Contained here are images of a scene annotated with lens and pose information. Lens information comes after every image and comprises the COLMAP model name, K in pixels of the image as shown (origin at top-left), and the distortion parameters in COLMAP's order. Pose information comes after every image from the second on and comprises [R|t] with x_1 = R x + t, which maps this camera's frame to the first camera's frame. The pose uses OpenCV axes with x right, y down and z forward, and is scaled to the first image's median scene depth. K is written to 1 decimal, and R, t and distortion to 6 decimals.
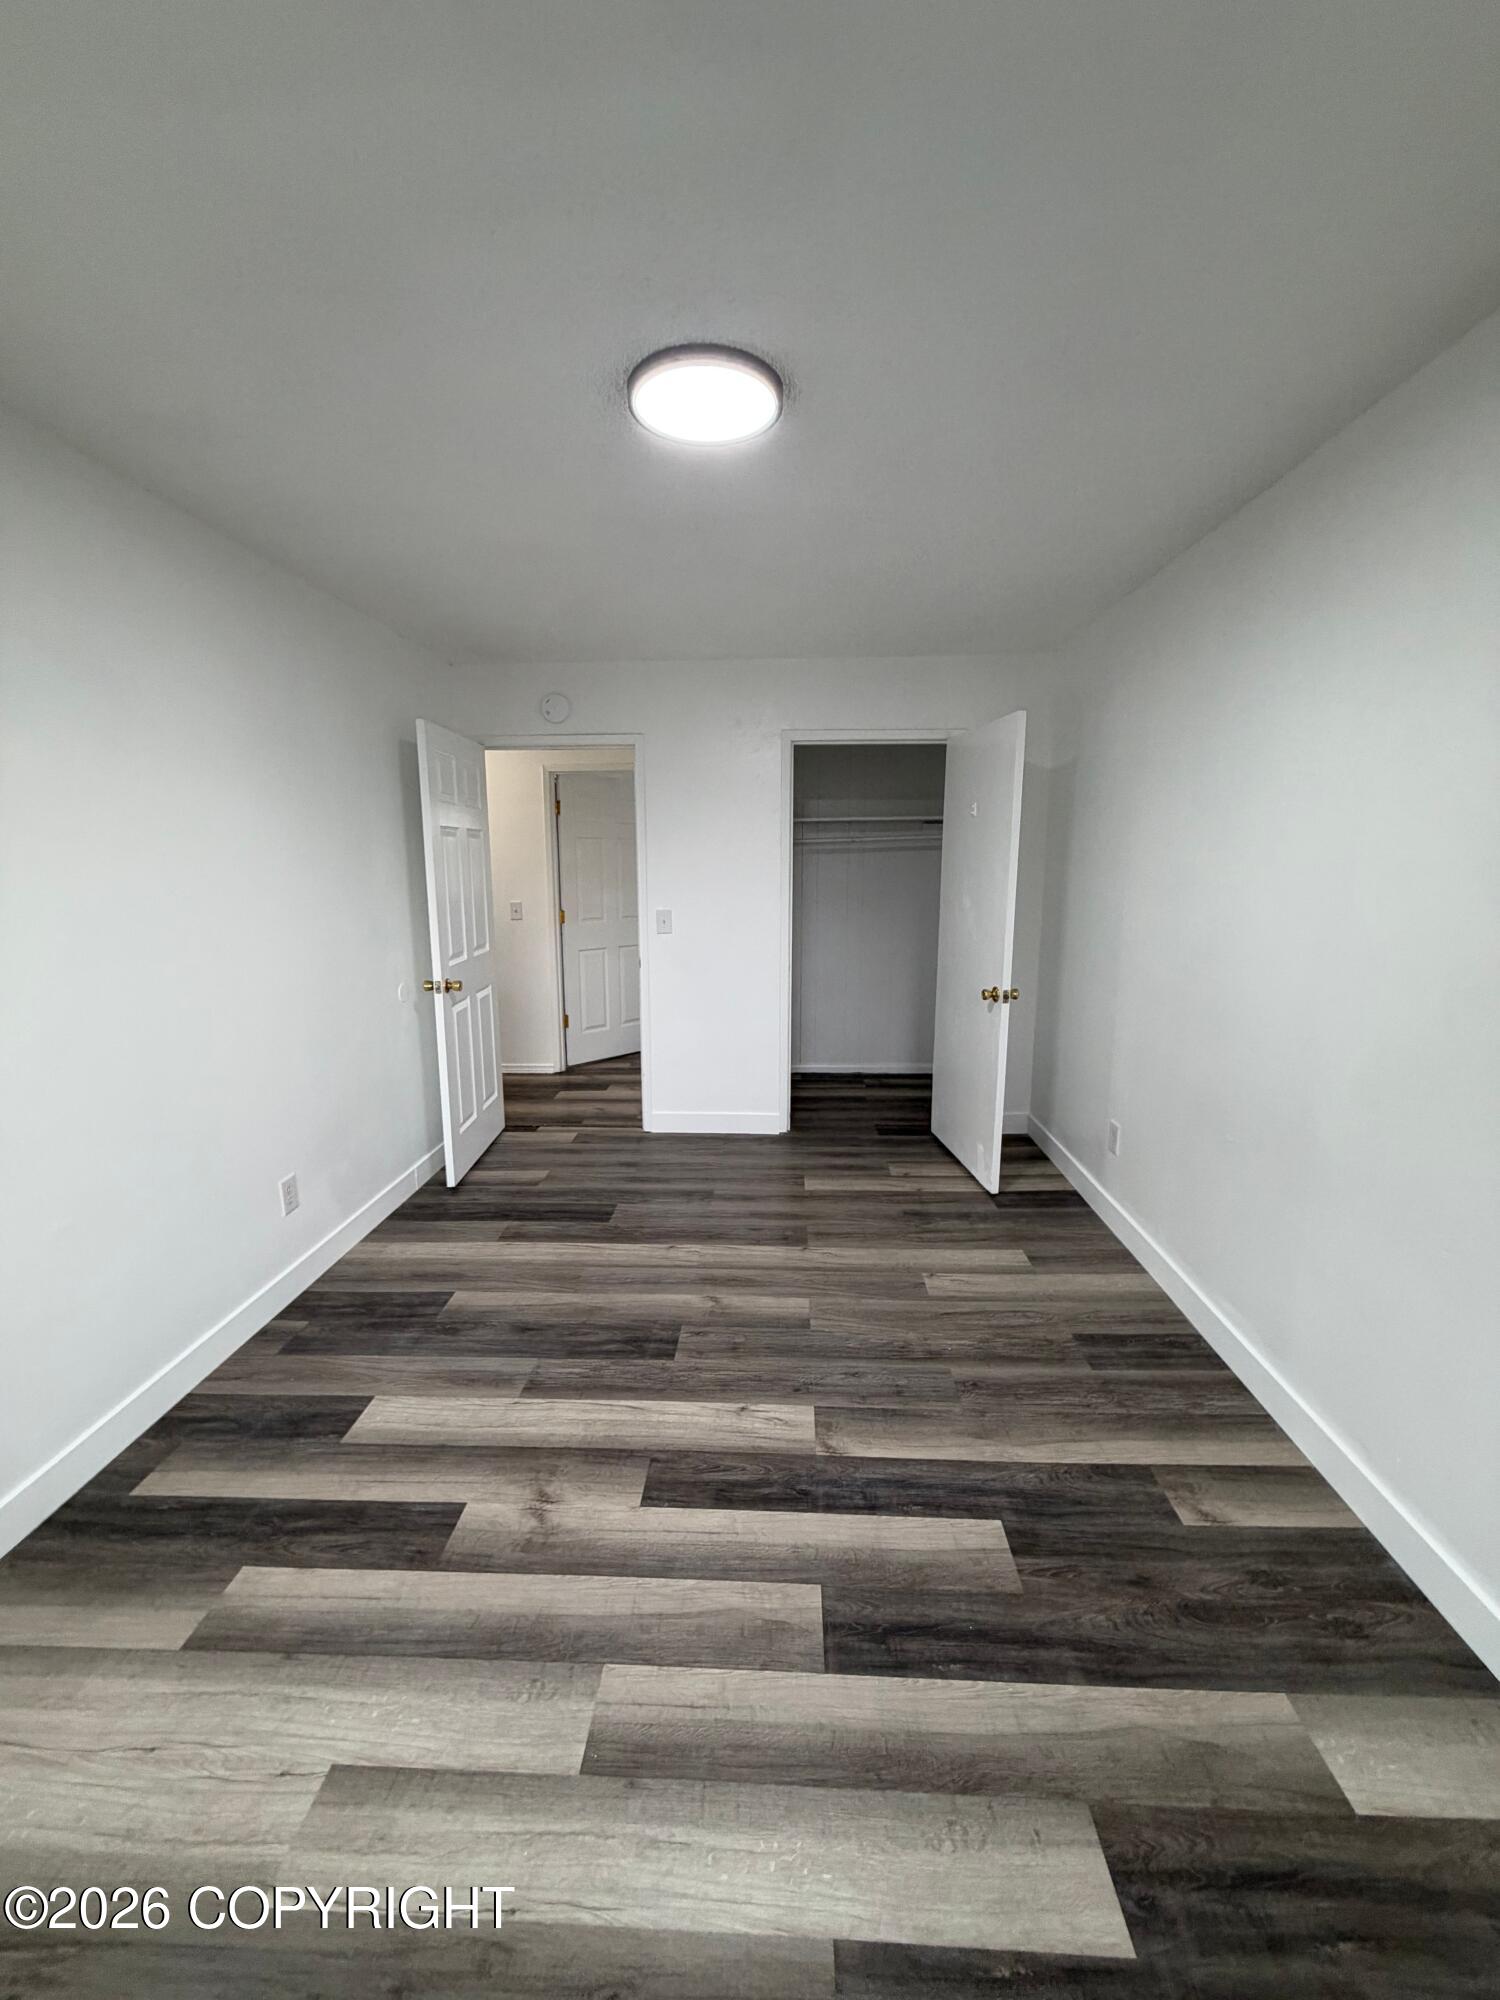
lens RADIAL K [[794.0, 0, 754.8], [0, 794.0, 1005.4], [0, 0, 1]] dist [-0.000492, 0.000220]
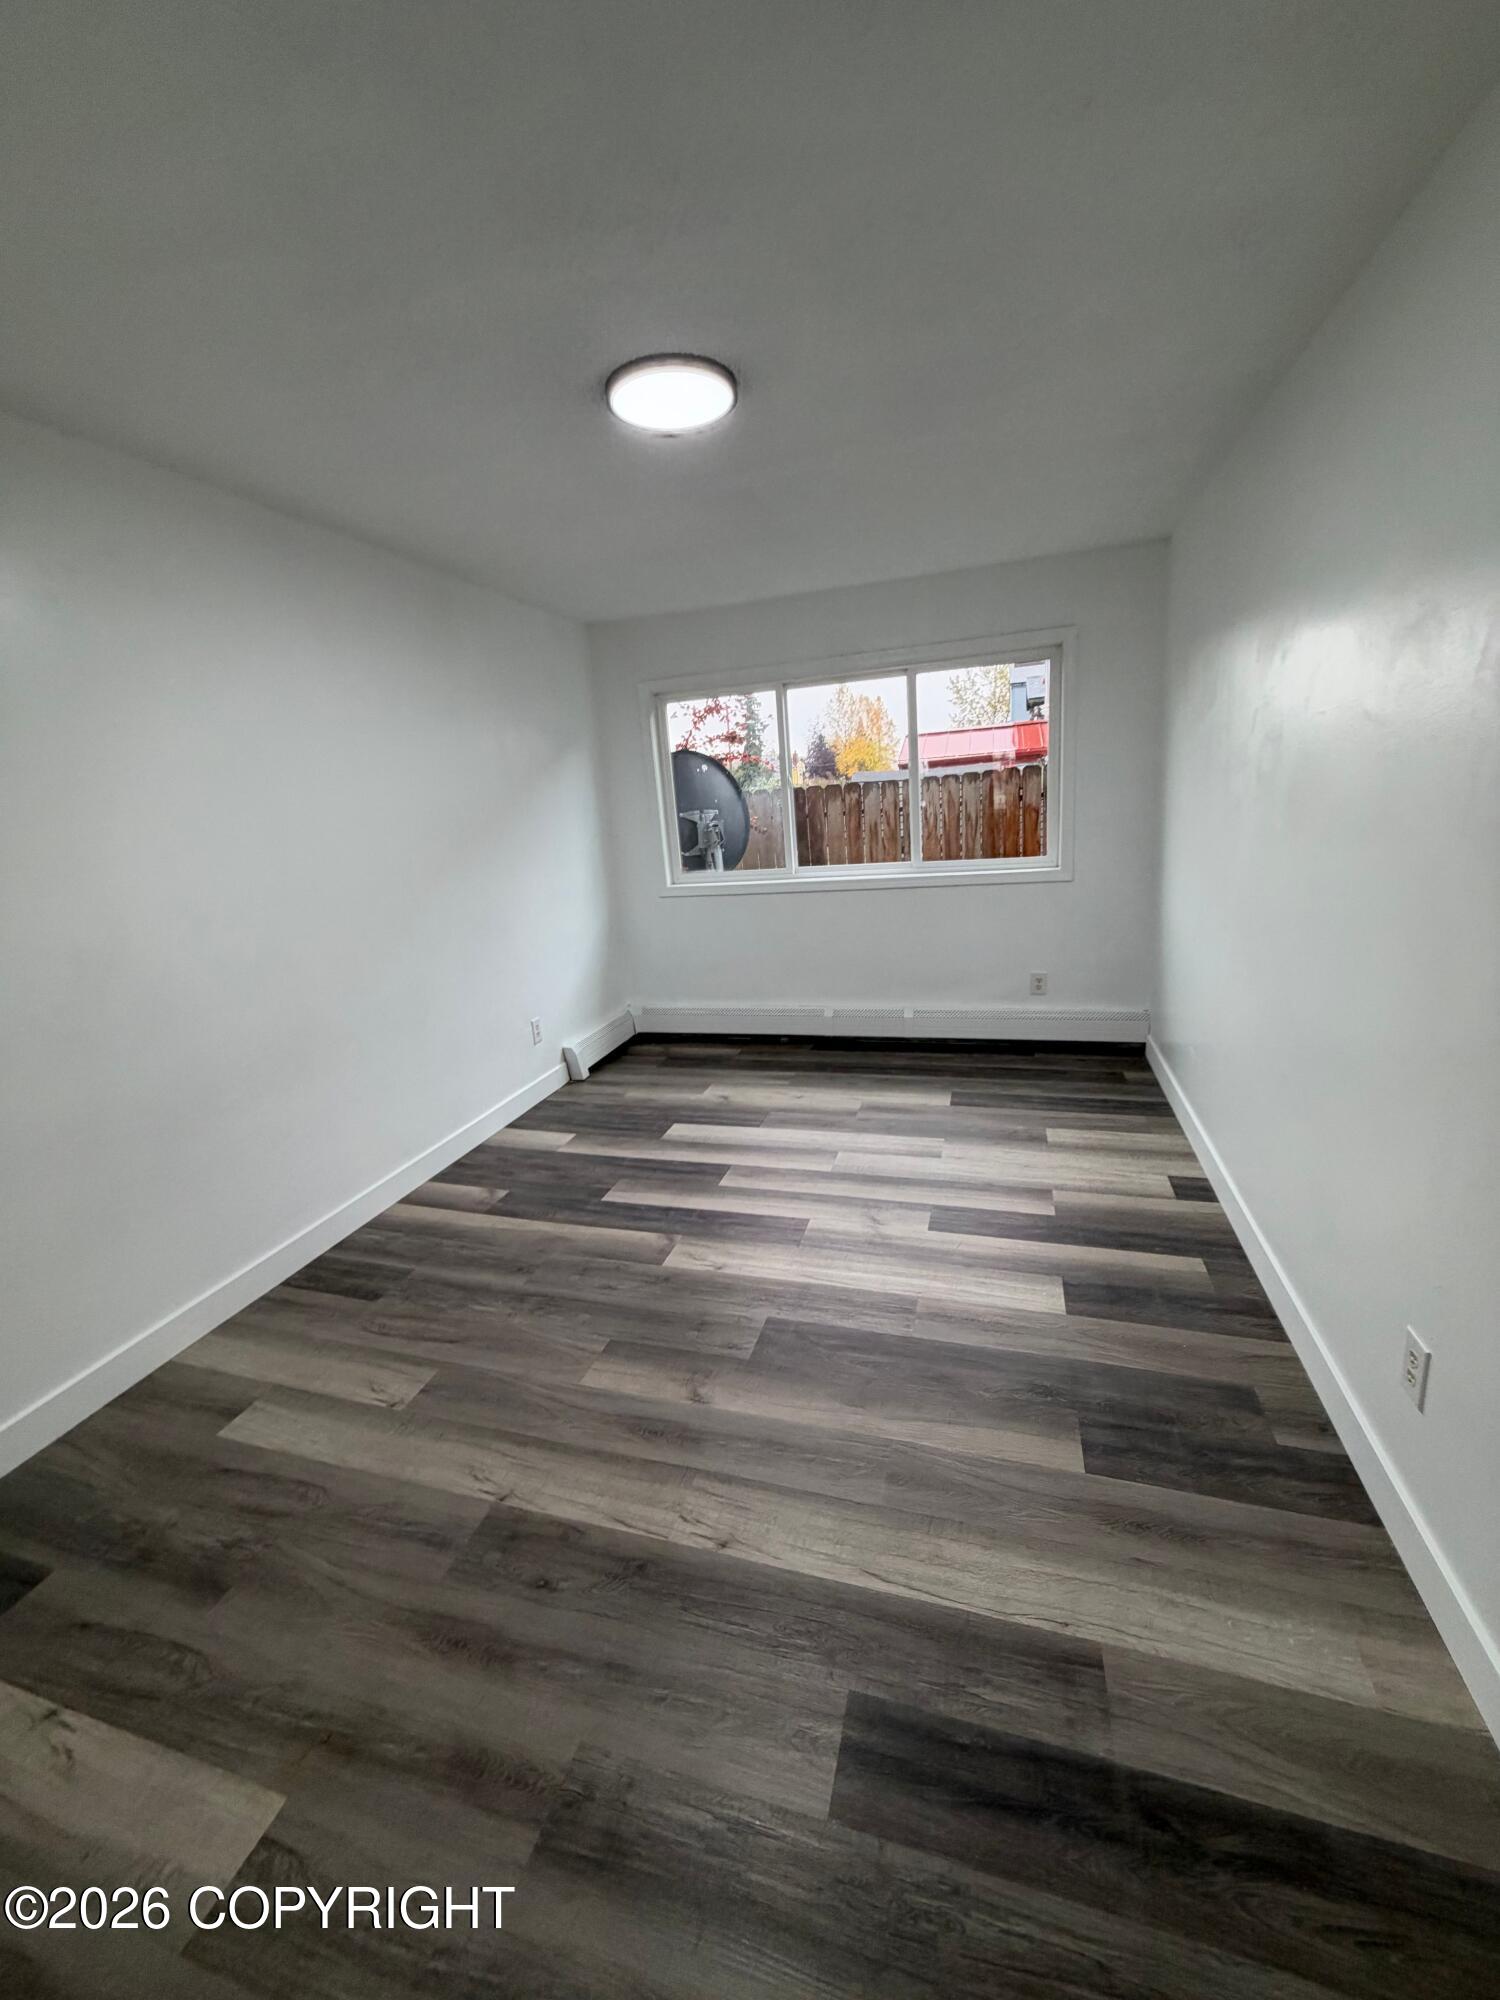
lens RADIAL K [[794.0, 0, 753.4], [0, 794.0, 987.9], [0, 0, 1]] dist [-0.000492, 0.000220]
pose [[-0.965662, 0.011918, 0.259528, -0.315656], [0.118823, 0.908605, 0.400397, -0.281840], [-0.231036, 0.417486, -0.878822, 1.561029]]
